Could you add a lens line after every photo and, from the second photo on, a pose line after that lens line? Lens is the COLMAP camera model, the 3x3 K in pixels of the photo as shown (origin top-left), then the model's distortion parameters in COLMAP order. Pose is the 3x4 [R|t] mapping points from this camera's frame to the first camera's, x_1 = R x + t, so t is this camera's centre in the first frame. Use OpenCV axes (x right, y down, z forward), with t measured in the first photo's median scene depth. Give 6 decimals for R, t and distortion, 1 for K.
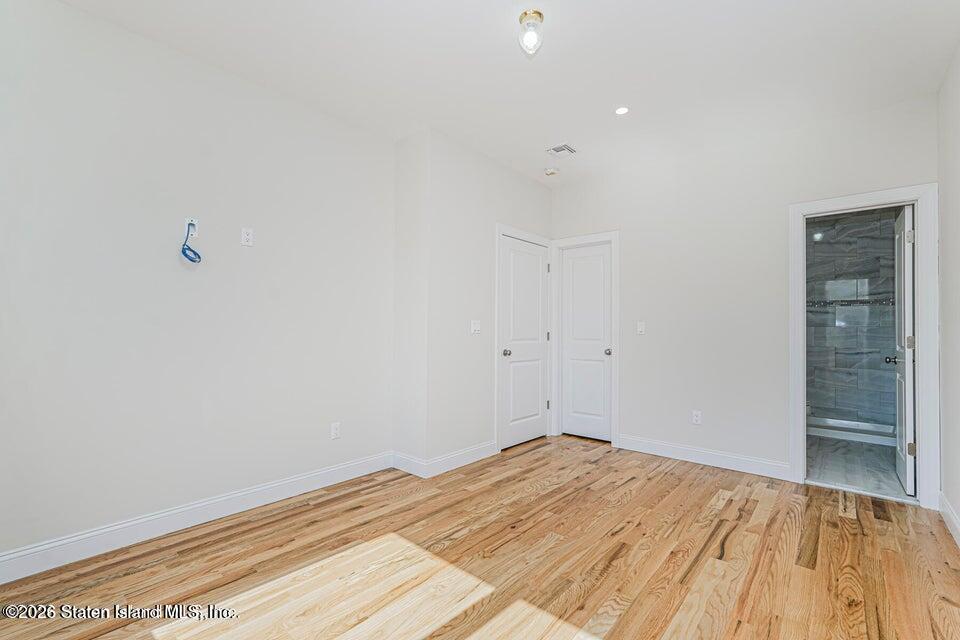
lens RADIAL K [[413.0, 0, 478.3], [0, 413.0, 325.1], [0, 0, 1]] dist [-0.002672, 0.000862]
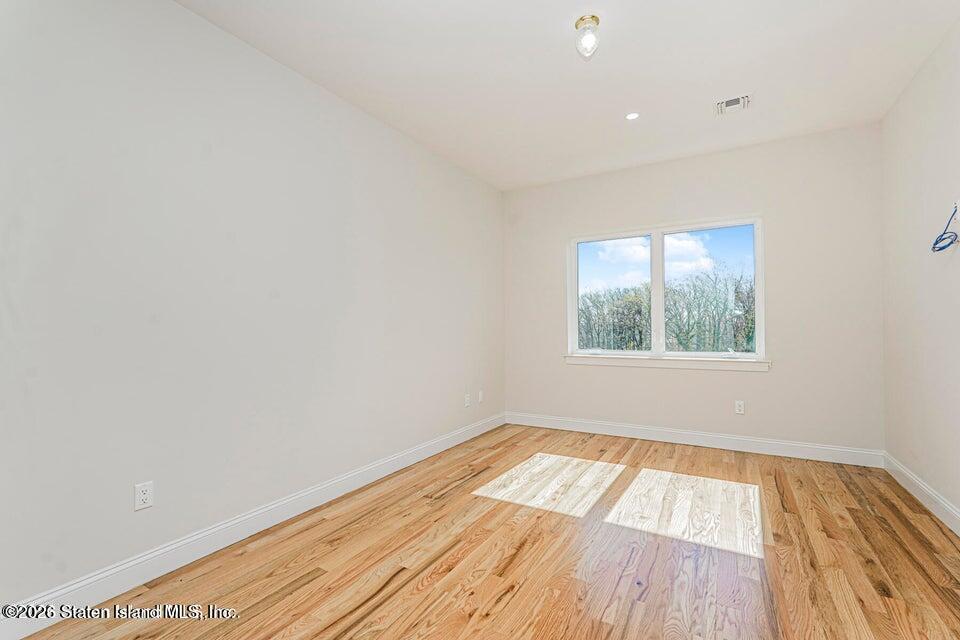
lens RADIAL K [[413.0, 0, 478.3], [0, 413.0, 325.1], [0, 0, 1]] dist [-0.002672, 0.000862]
pose [[-0.983578, 0.000726, -0.180482, 0.582911], [0.004026, 0.999831, -0.017917, 0.034592], [0.180439, -0.018350, -0.983415, 1.940531]]
